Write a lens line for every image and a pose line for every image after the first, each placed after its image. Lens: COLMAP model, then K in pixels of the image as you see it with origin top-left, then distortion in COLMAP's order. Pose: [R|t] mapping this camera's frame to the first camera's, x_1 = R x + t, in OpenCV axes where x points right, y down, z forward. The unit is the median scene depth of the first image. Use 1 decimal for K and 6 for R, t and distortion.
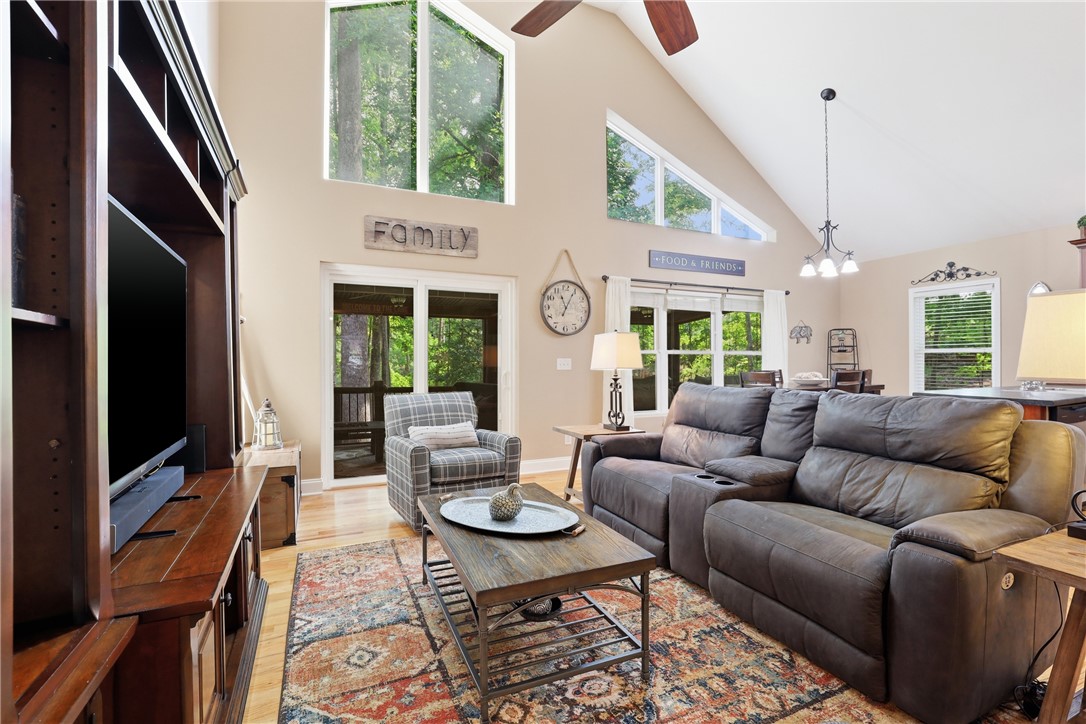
lens RADIAL K [[508.0, 0, 546.7], [0, 508.0, 358.5], [0, 0, 1]] dist [-0.031941, 0.005349]
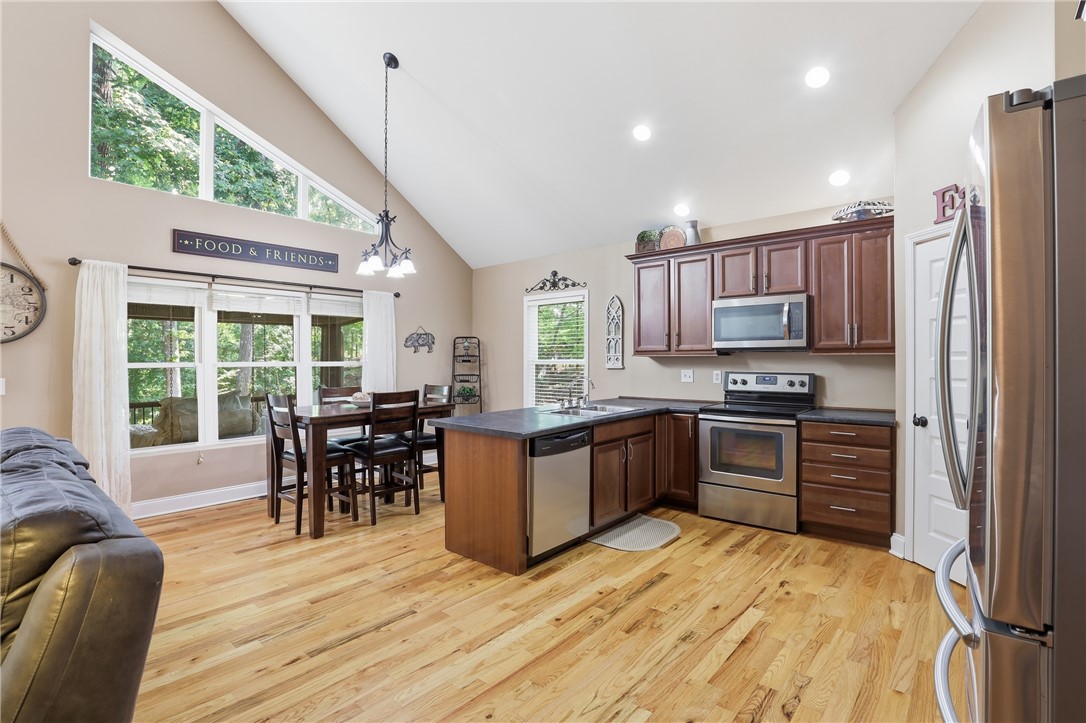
lens RADIAL K [[508.0, 0, 542.8], [0, 508.0, 362.6], [0, 0, 1]] dist [-0.031941, 0.005349]
pose [[0.915436, -0.001967, 0.402458, 0.450612], [-0.003212, 0.999920, 0.012193, -0.030908], [-0.402450, -0.012455, 0.915357, 0.115922]]
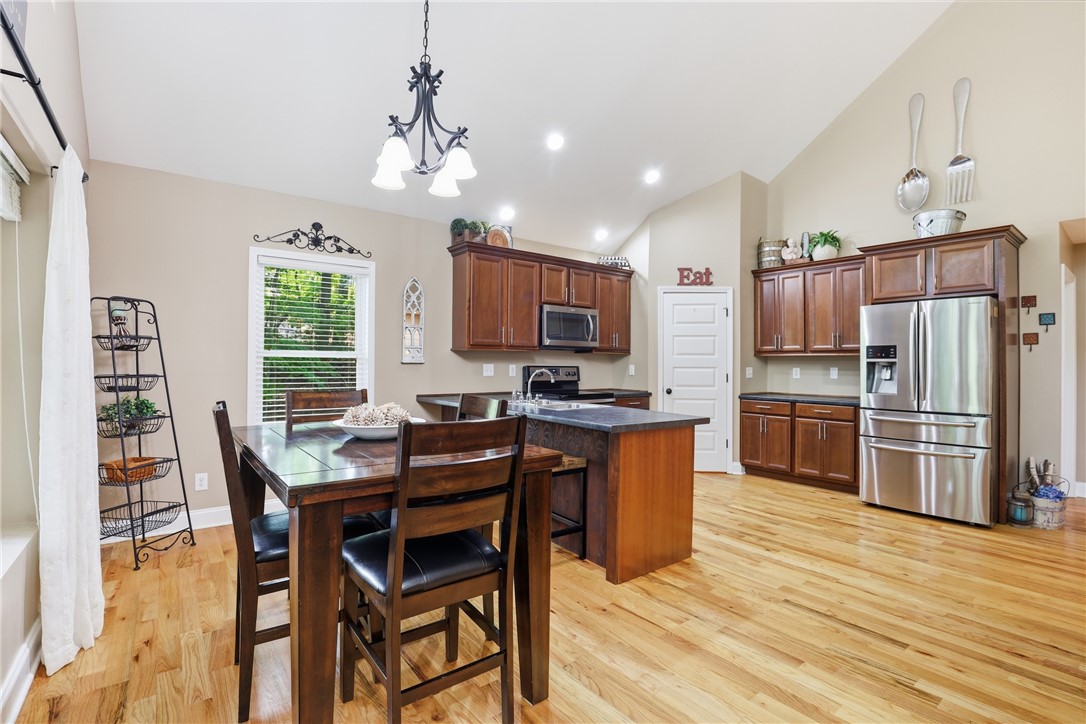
lens RADIAL K [[508.0, 0, 533.8], [0, 508.0, 360.7], [0, 0, 1]] dist [-0.031941, 0.005349]
pose [[-0.210110, 0.009373, 0.977633, 0.097833], [-0.015128, 0.999803, -0.012837, -0.003044], [-0.977561, -0.017487, -0.209927, 0.980249]]
